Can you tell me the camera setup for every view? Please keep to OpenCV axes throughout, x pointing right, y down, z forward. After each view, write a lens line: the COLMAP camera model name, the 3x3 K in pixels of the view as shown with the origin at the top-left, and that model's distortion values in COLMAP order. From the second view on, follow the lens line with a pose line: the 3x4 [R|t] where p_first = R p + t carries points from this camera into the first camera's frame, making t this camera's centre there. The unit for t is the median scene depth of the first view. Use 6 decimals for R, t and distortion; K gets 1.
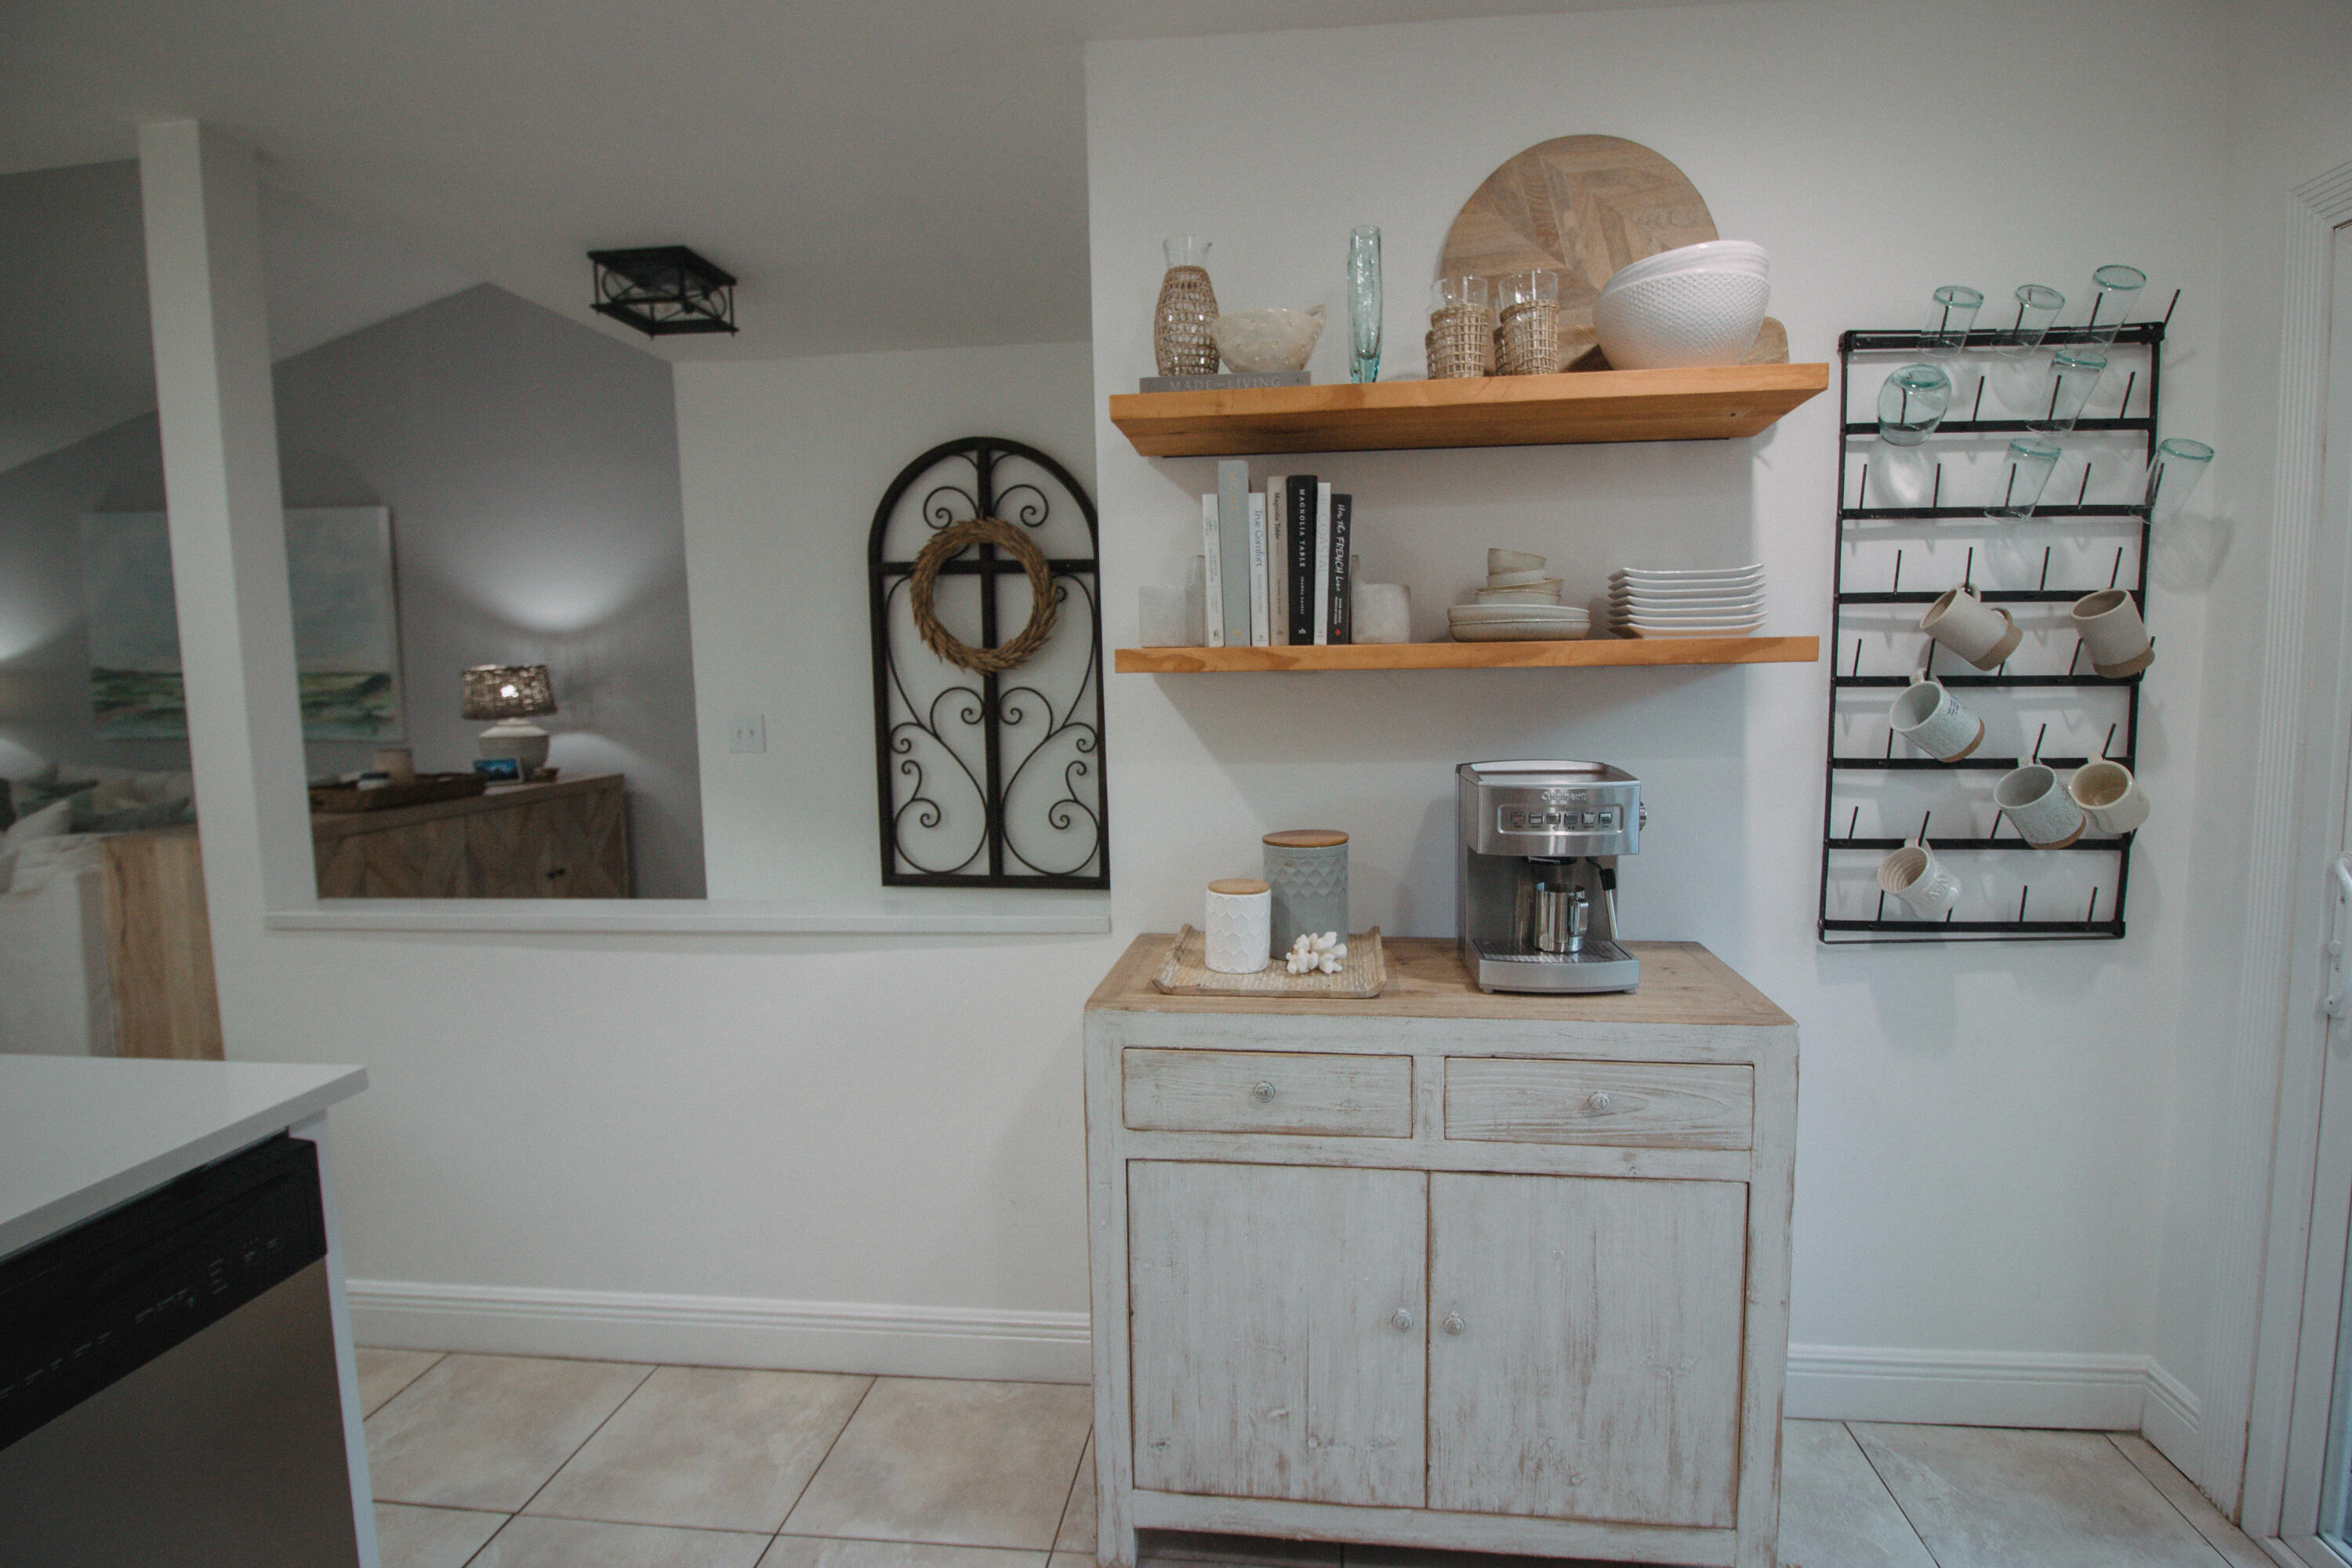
lens RADIAL K [[1130.0, 0, 1175.3], [0, 1130.0, 765.1], [0, 0, 1]] dist [0.002577, -0.013142]
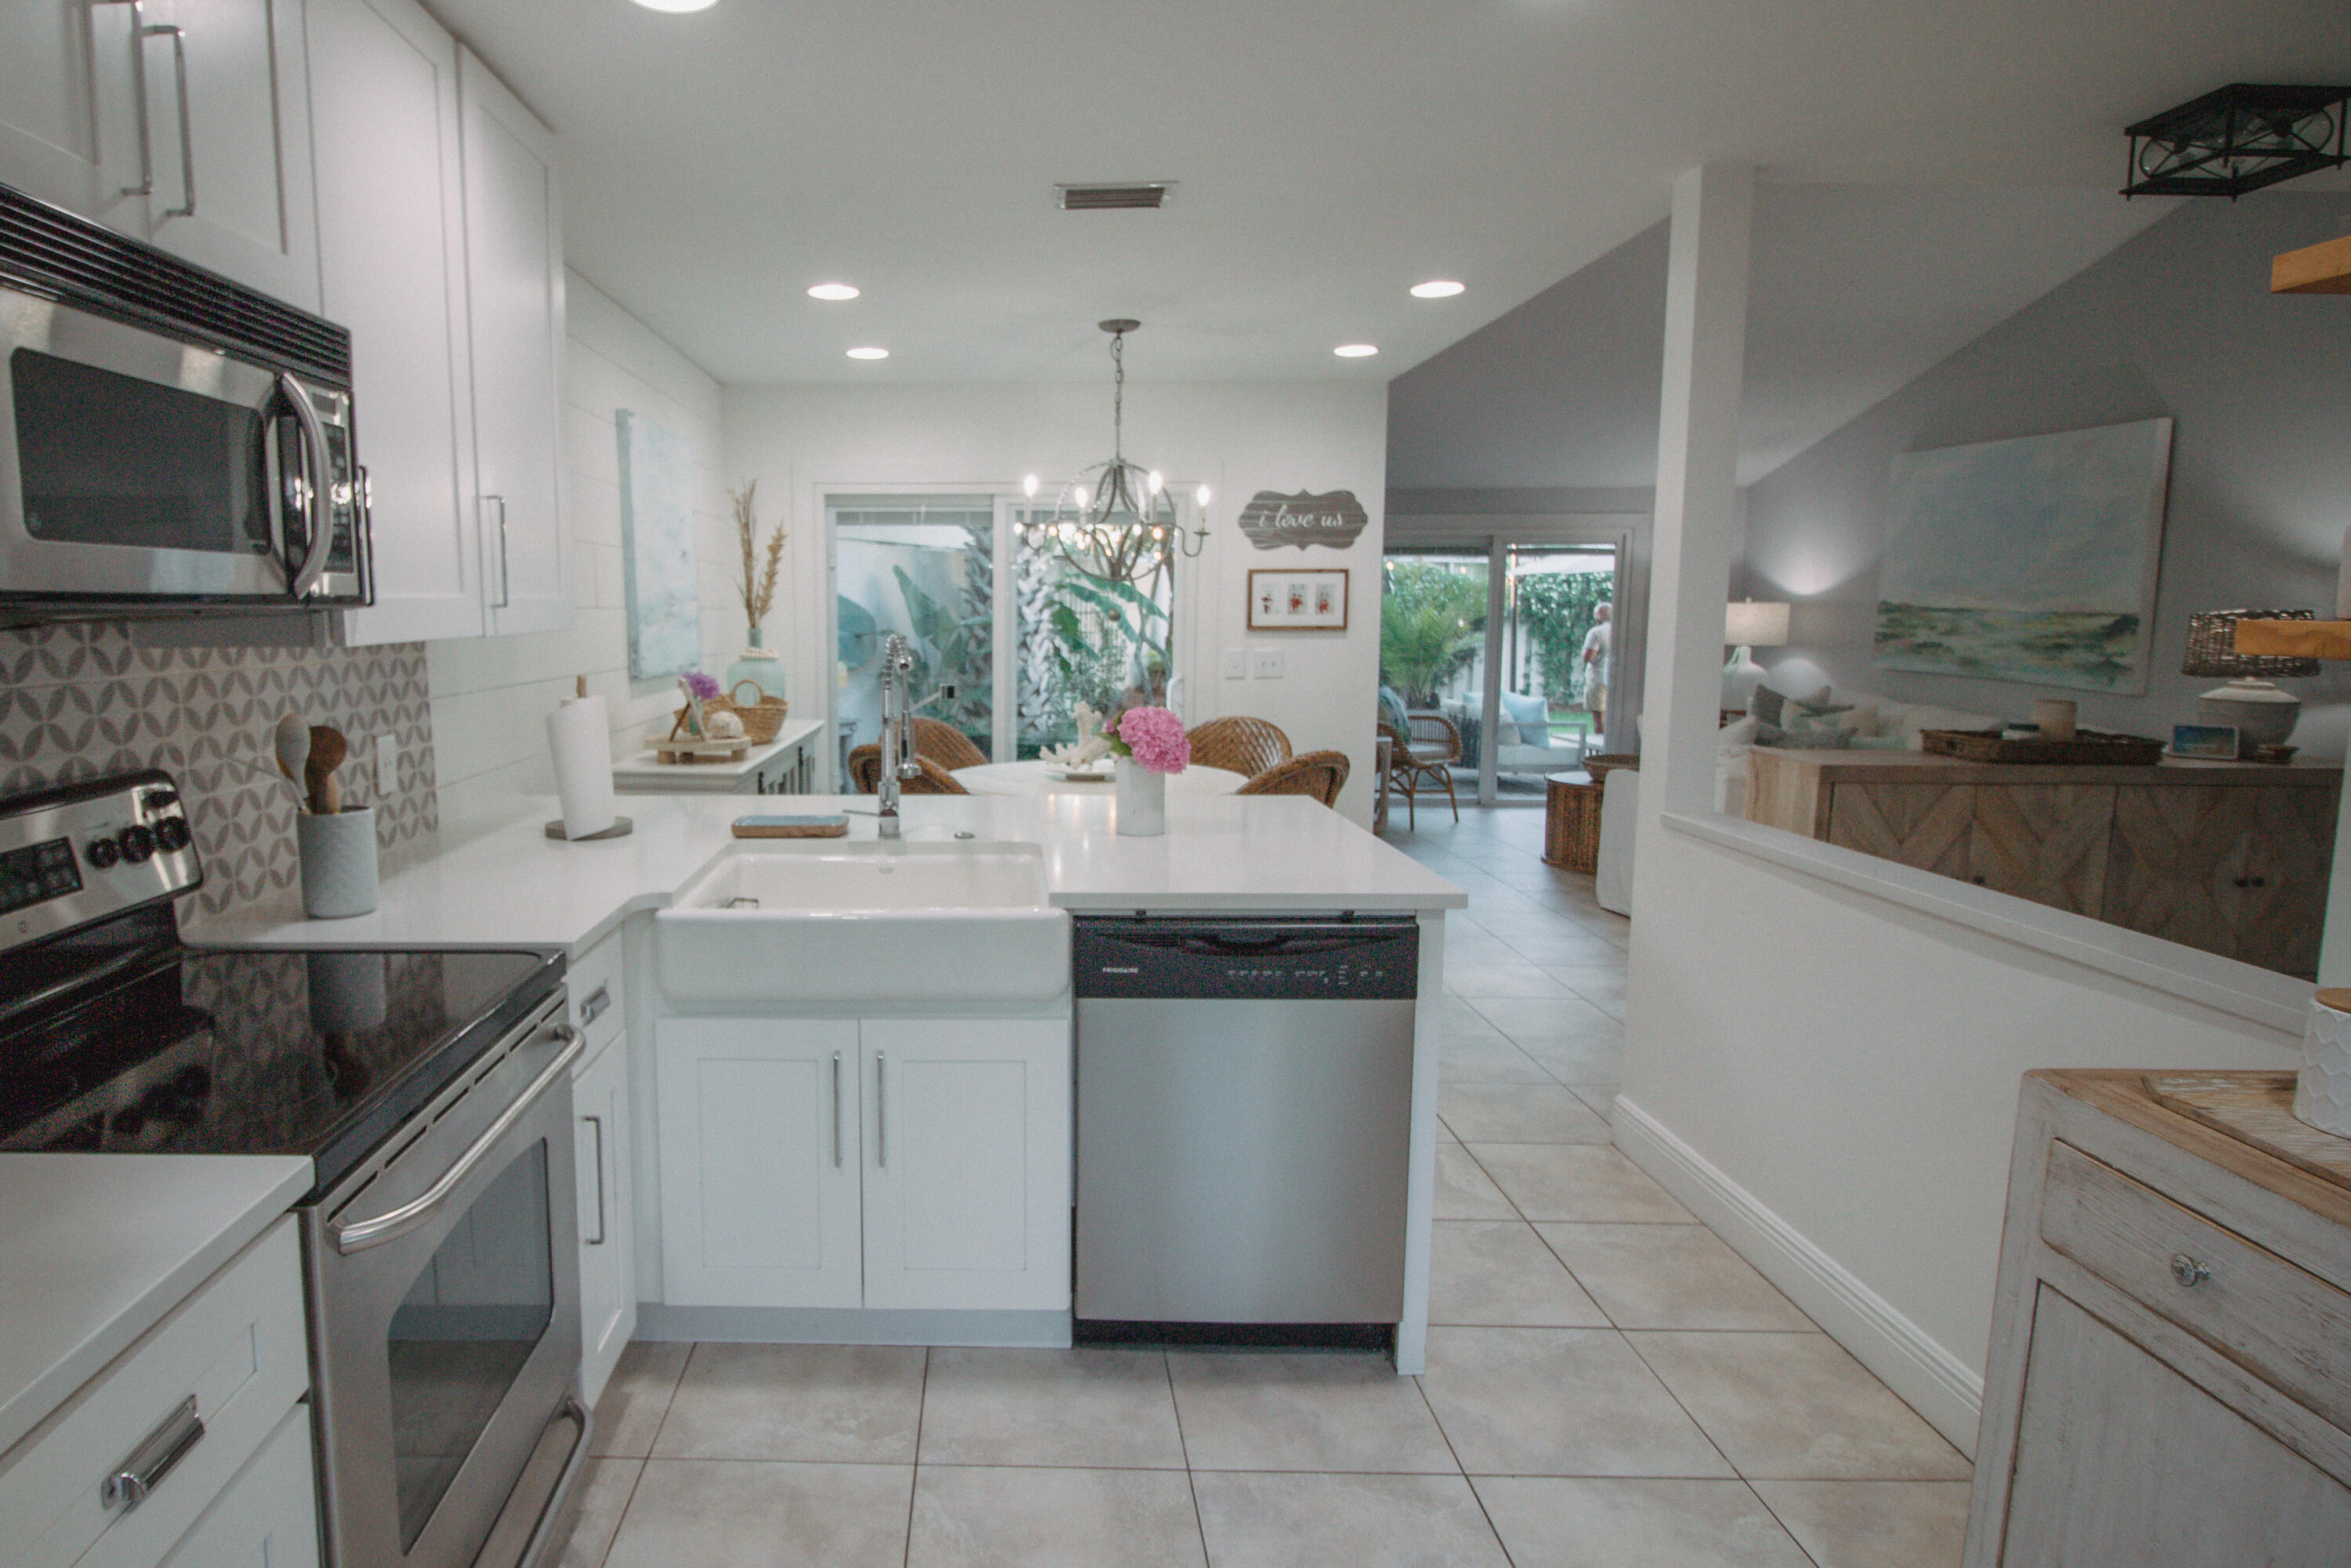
lens RADIAL K [[1304.2, 0, 1000.9], [0, 1304.2, 758.7], [0, 0, 1]] dist [-0.001560, -0.020115]
pose [[0.100558, 0.133898, -0.985880, 0.227473], [-0.096032, 0.987582, 0.124334, -0.014353], [0.990286, 0.082174, 0.112168, 0.054027]]
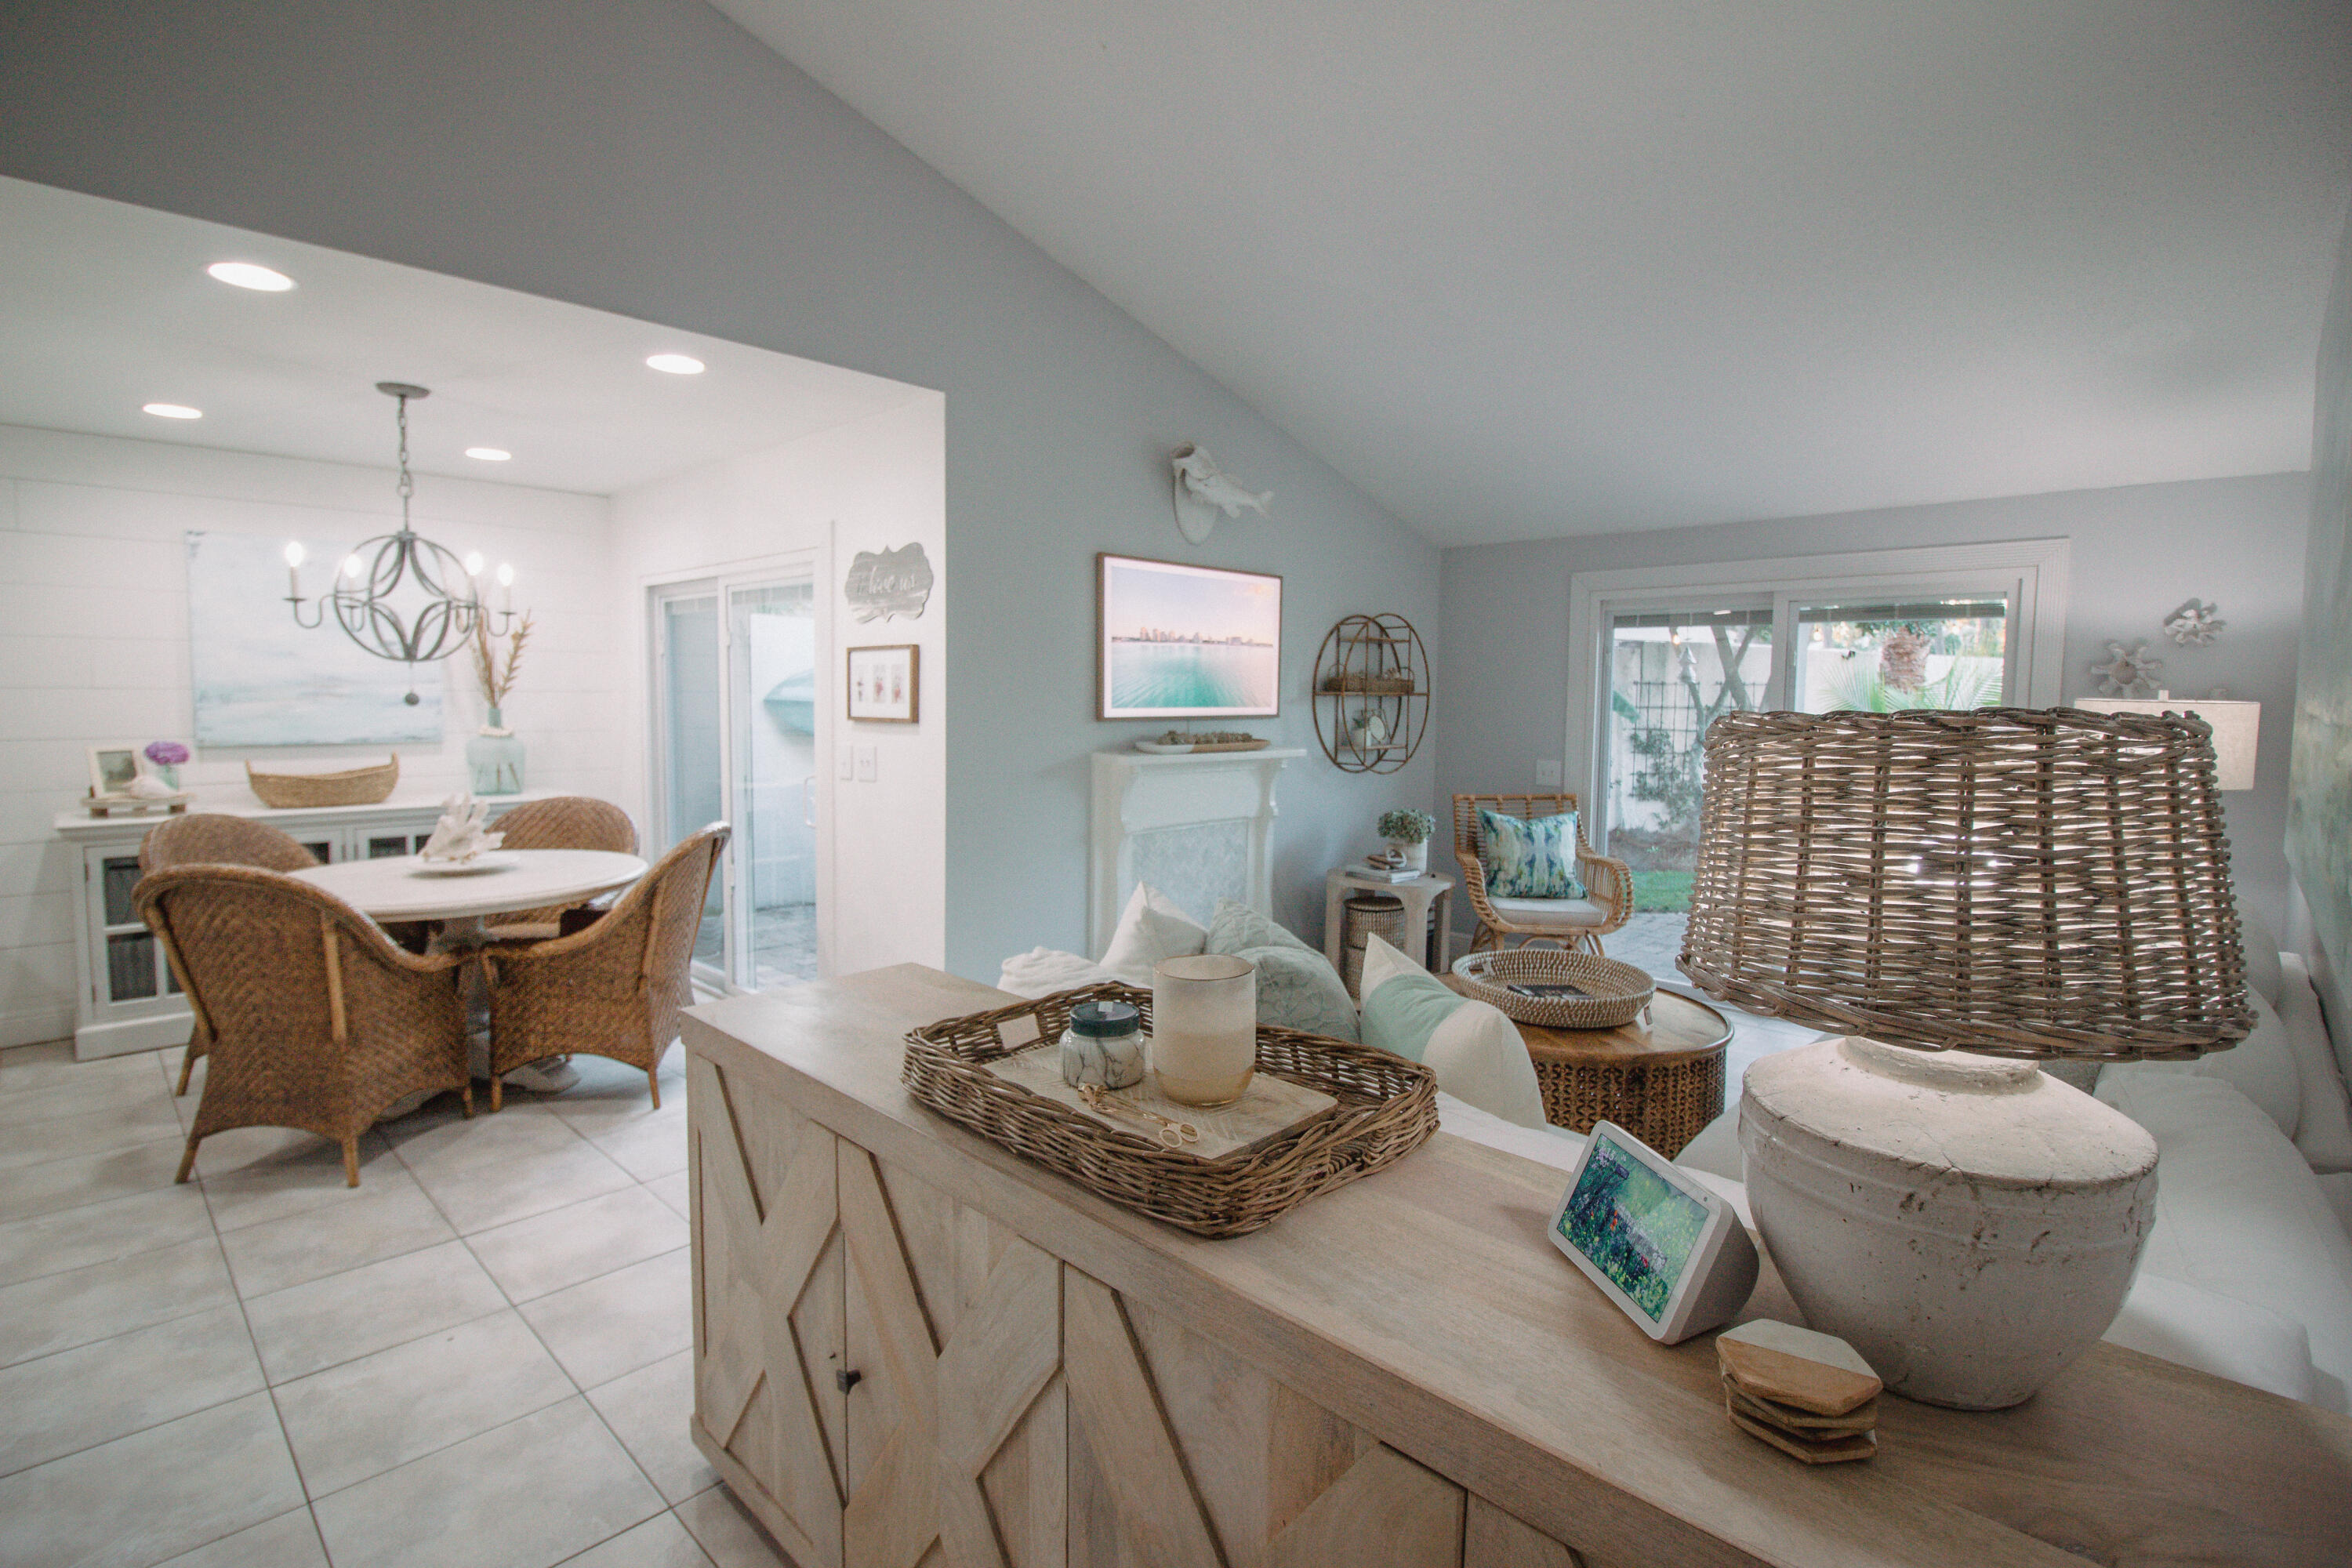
lens RADIAL K [[1130.0, 0, 1175.3], [0, 1130.0, 765.1], [0, 0, 1]] dist [0.002577, -0.013142]
pose [[-0.612606, 0.062514, -0.787913, -0.407531], [-0.075994, 0.987590, 0.137442, -0.106674], [0.786727, 0.144074, -0.600253, 1.120616]]
